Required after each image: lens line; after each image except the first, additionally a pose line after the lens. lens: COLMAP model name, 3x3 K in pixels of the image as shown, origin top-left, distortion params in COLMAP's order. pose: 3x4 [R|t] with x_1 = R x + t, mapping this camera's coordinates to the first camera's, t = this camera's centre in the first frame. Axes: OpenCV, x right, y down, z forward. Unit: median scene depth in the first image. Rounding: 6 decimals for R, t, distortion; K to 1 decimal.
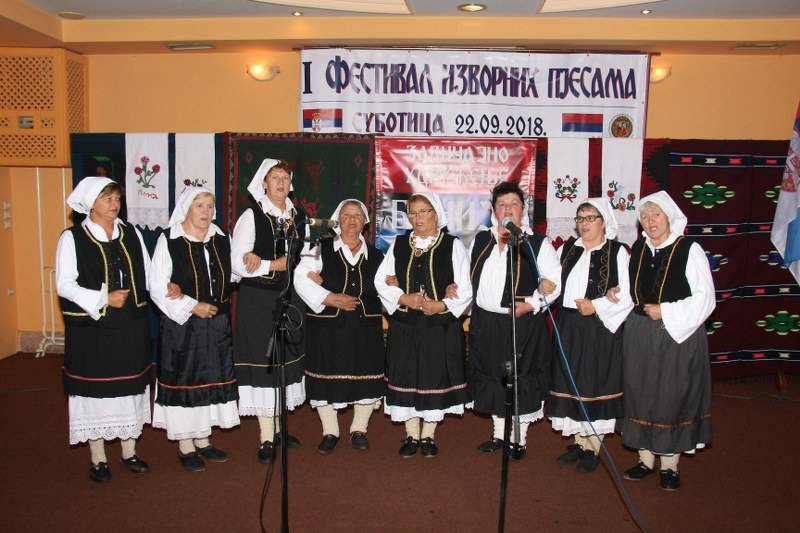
lens RADIAL K [[720.1, 0, 393.9], [0, 720.1, 268.5], [0, 0, 1]] dist [-0.150794, 0.207278]
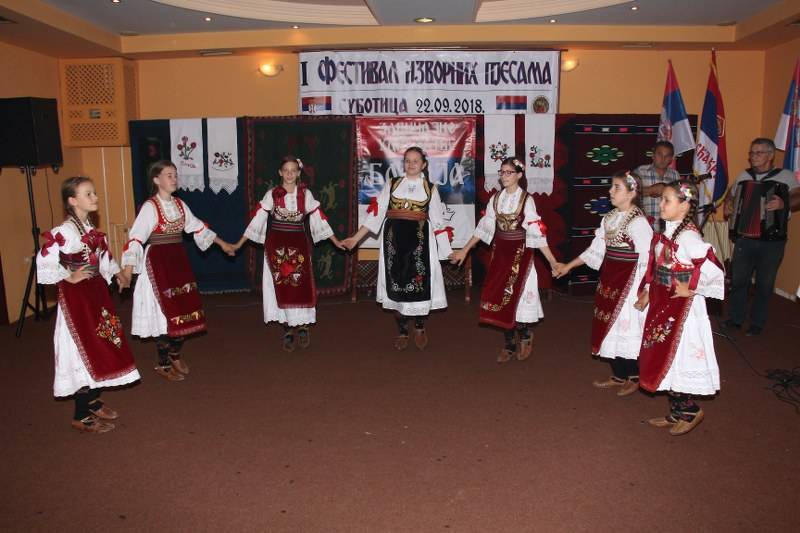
lens RADIAL K [[658.1, 0, 399.1], [0, 658.1, 269.2], [0, 0, 1]] dist [-0.185025, 0.170170]
pose [[0.999573, -0.025331, 0.014540, 0.029018], [0.024510, 0.998233, 0.054132, 0.036299], [-0.015886, -0.053753, 0.998428, -0.229741]]
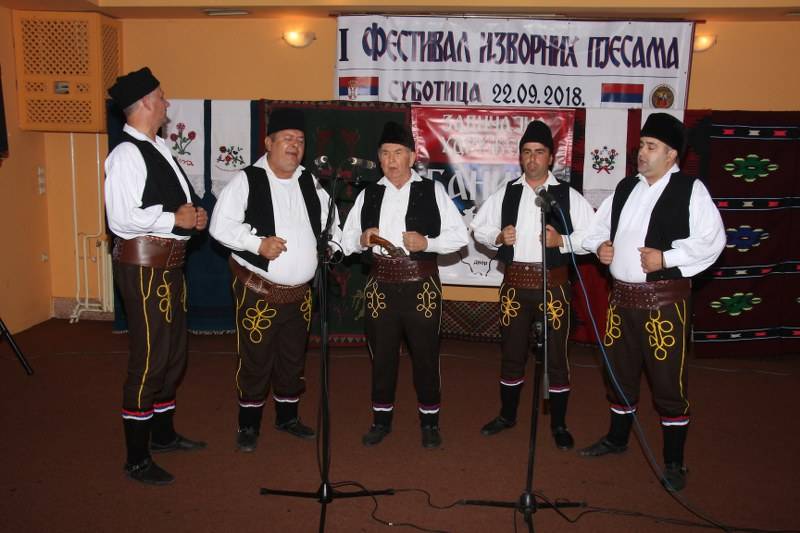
lens RADIAL K [[763.3, 0, 399.5], [0, 763.3, 273.6], [0, 0, 1]] dist [-0.138167, 0.239272]
pose [[0.999366, 0.015148, -0.032221, -0.005242], [-0.013911, 0.999171, 0.038252, 0.009219], [0.032774, -0.037780, 0.998748, -0.060170]]
